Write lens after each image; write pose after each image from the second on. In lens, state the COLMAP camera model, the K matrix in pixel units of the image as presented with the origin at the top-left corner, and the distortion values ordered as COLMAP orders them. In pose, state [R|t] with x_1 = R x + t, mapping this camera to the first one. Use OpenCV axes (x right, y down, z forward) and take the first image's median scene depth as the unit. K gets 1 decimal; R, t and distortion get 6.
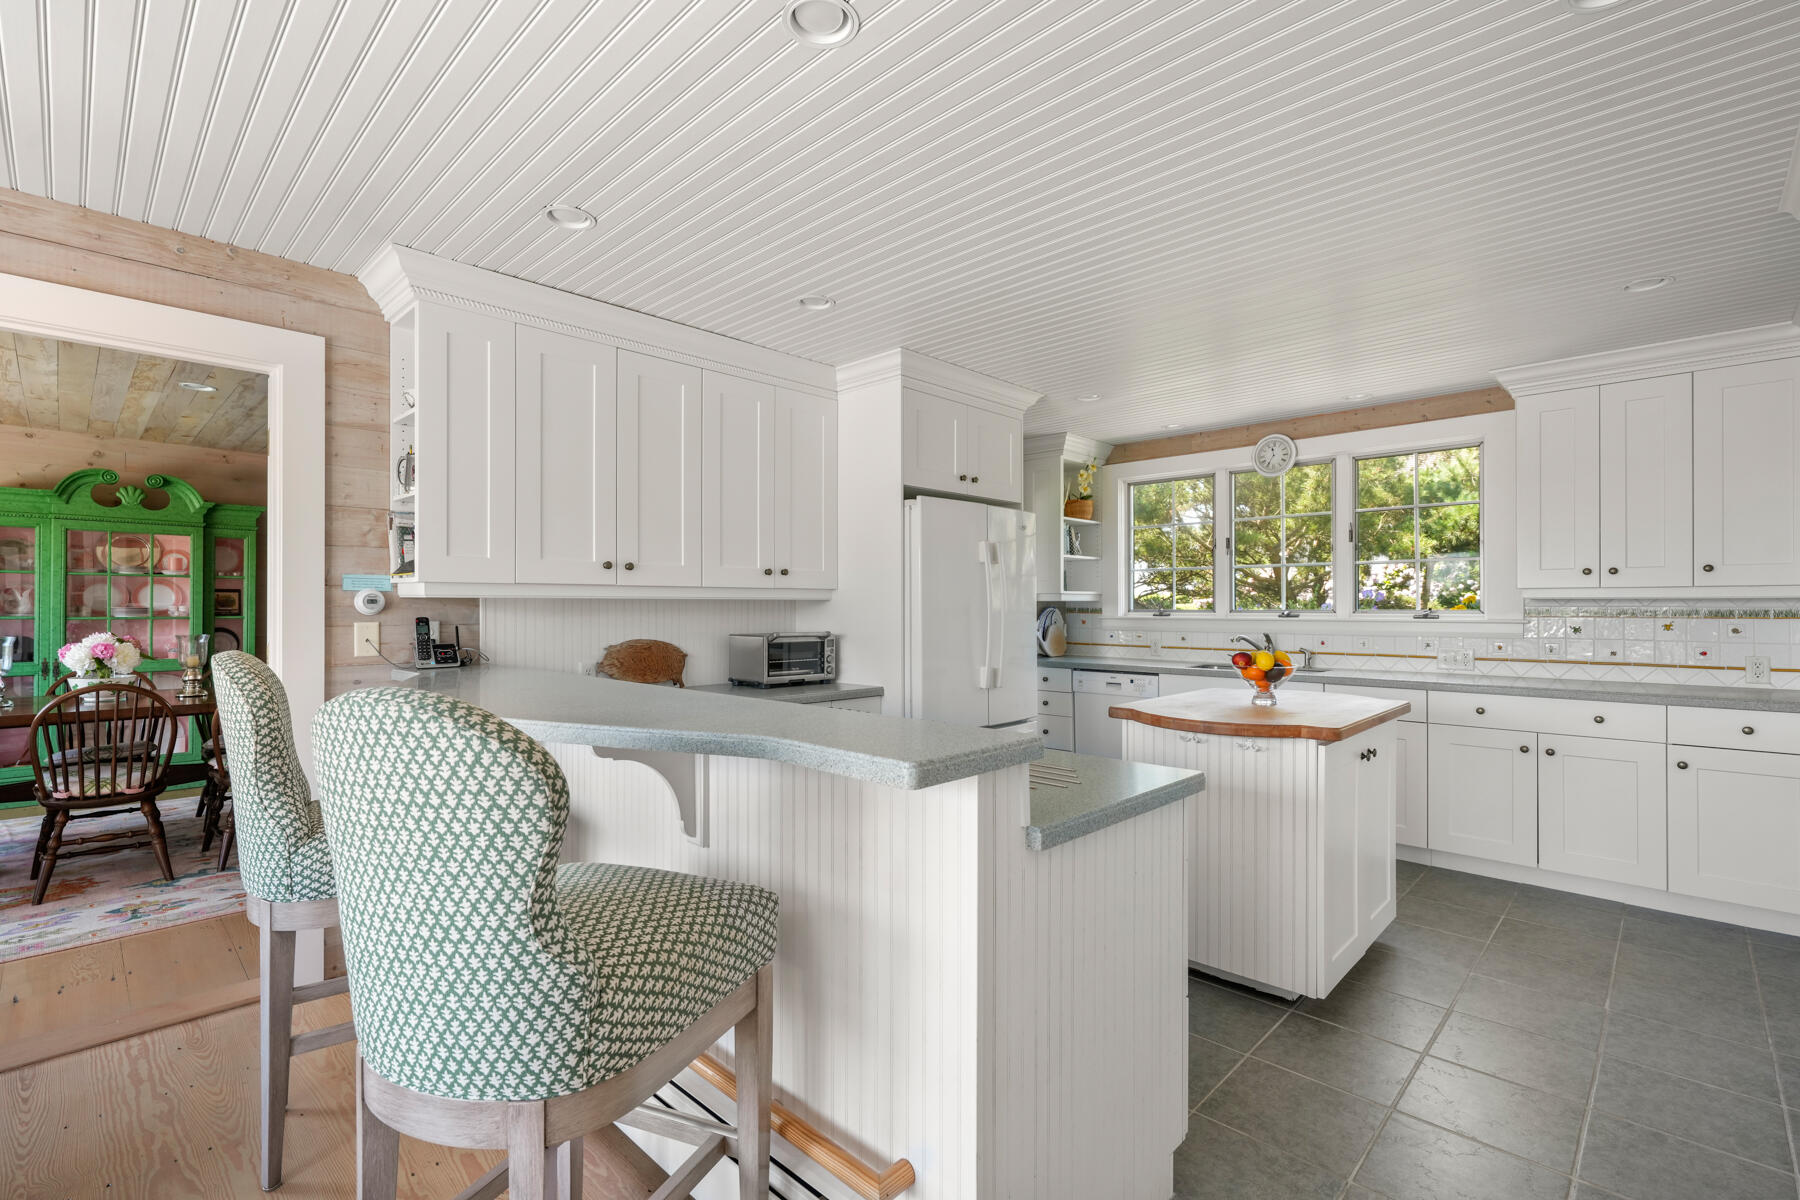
lens RADIAL K [[817.6, 0, 893.3], [0, 817.6, 606.6], [0, 0, 1]] dist [0.001428, 0.000533]
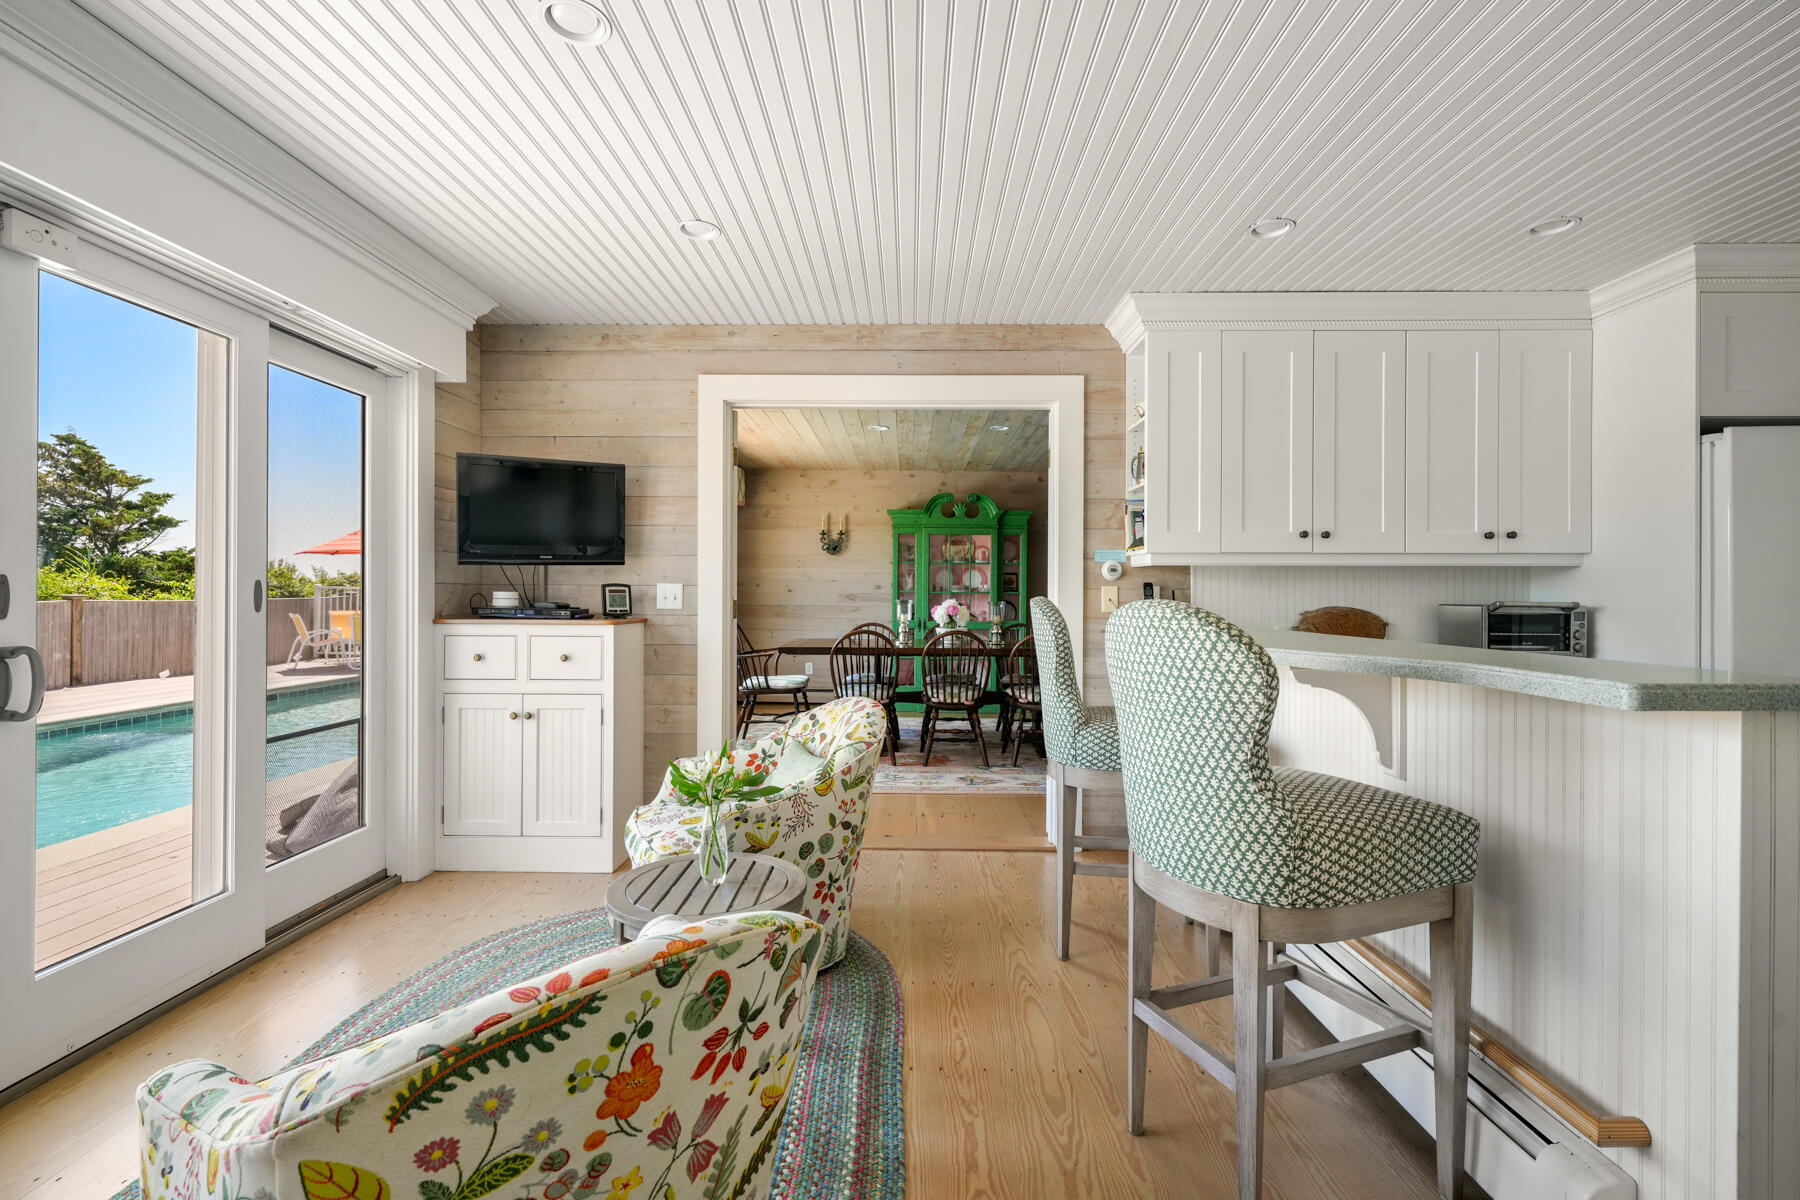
lens RADIAL K [[789.0, 0, 900.0], [0, 789.0, 600.0], [0, 0, 1]] dist [-0.001725, -0.000105]
pose [[0.692706, 0.005689, -0.721198, 0.071077], [0.000288, 0.999967, 0.008164, 0.059336], [0.721220, -0.005863, 0.692681, -0.232104]]
